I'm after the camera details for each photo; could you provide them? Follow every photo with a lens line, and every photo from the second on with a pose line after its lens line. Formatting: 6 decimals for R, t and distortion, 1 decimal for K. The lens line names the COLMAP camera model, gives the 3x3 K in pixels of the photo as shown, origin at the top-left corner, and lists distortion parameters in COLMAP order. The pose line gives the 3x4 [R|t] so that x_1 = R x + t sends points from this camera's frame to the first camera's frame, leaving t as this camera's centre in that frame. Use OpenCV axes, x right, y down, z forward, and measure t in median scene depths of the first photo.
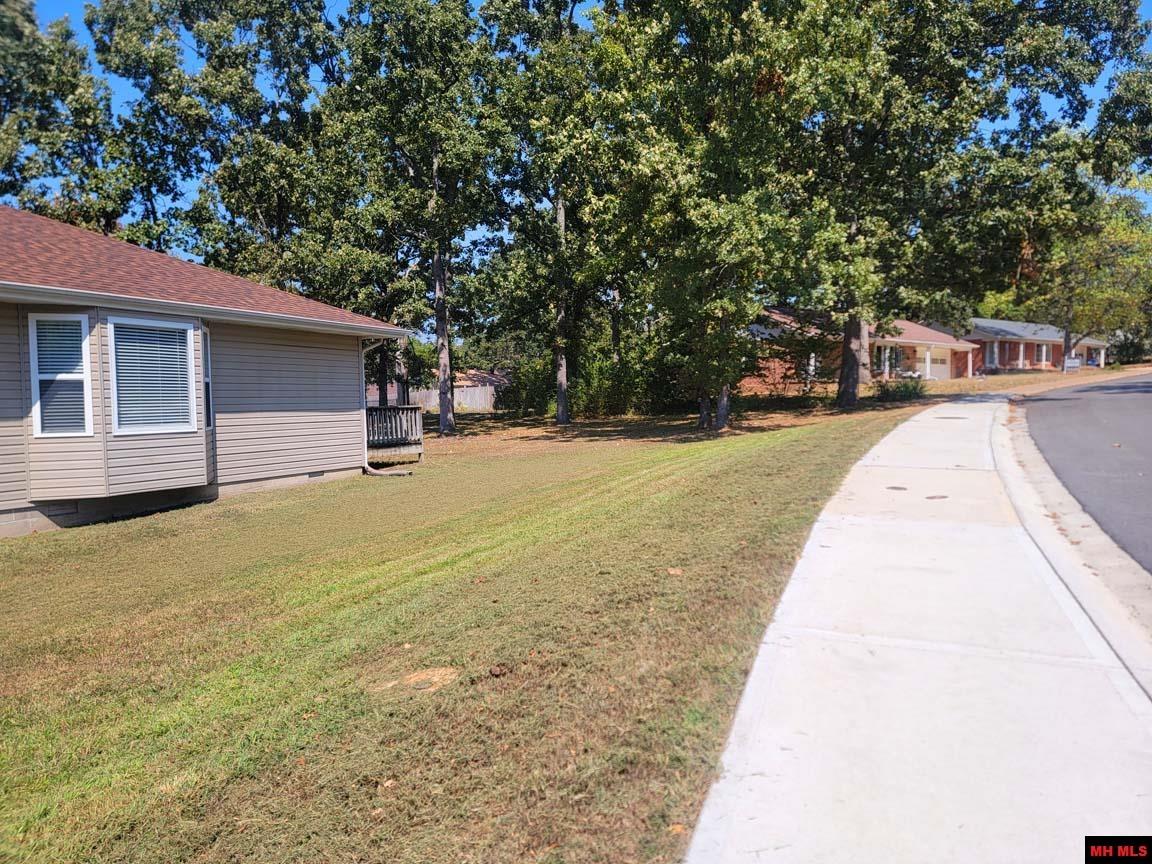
lens RADIAL K [[777.1, 0, 576.0], [0, 777.1, 432.0], [0, 0, 1]] dist [0.003968, -0.002554]
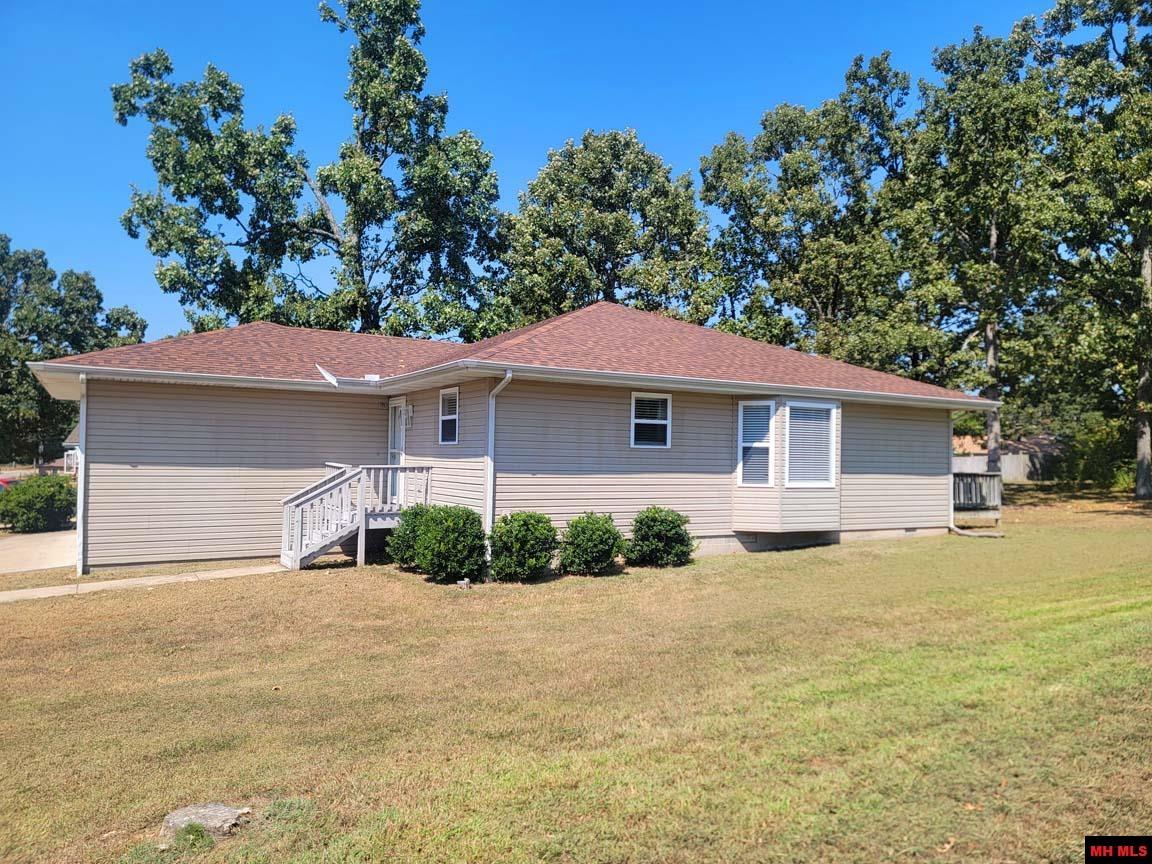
lens RADIAL K [[777.2, 0, 576.0], [0, 777.2, 432.0], [0, 0, 1]] dist [0.152363, -0.128589]
pose [[0.836040, -0.000244, -0.548669, -0.094717], [-0.045374, 0.996544, -0.069582, 0.013284], [0.546789, 0.083068, 0.833139, -0.238919]]
